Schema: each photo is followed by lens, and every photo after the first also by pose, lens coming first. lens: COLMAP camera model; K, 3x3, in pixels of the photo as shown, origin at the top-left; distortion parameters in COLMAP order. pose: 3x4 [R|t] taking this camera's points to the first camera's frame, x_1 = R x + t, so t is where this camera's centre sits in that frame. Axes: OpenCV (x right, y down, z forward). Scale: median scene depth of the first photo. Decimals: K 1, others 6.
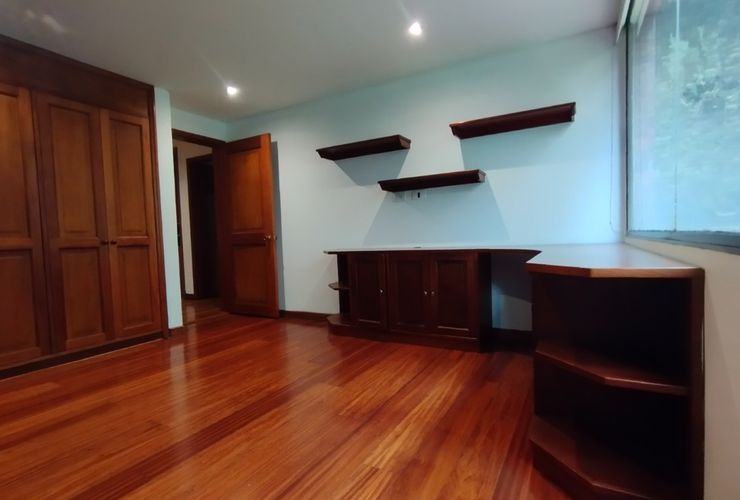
lens RADIAL K [[393.2, 0, 368.9], [0, 393.2, 254.0], [0, 0, 1]] dist [0.000418, -0.000027]
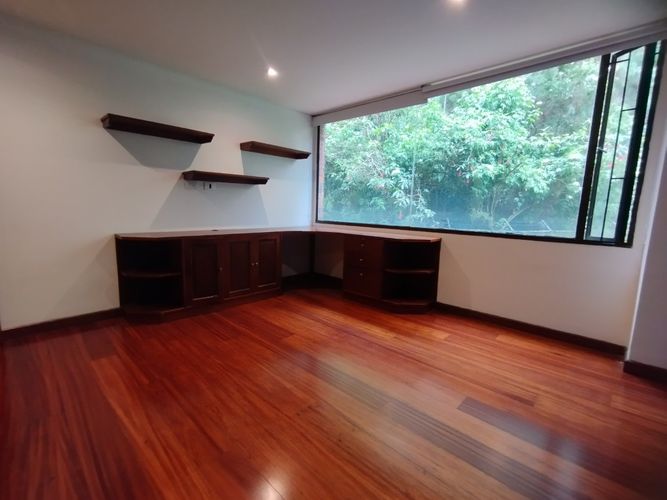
lens RADIAL K [[308.4, 0, 333.5], [0, 308.4, 248.9], [0, 0, 1]] dist [-0.003926, 0.002698]
pose [[0.196164, -0.080818, 0.977235, -0.802234], [0.011340, 0.996718, 0.080153, -0.034420], [-0.980506, -0.004642, 0.196436, 0.487614]]
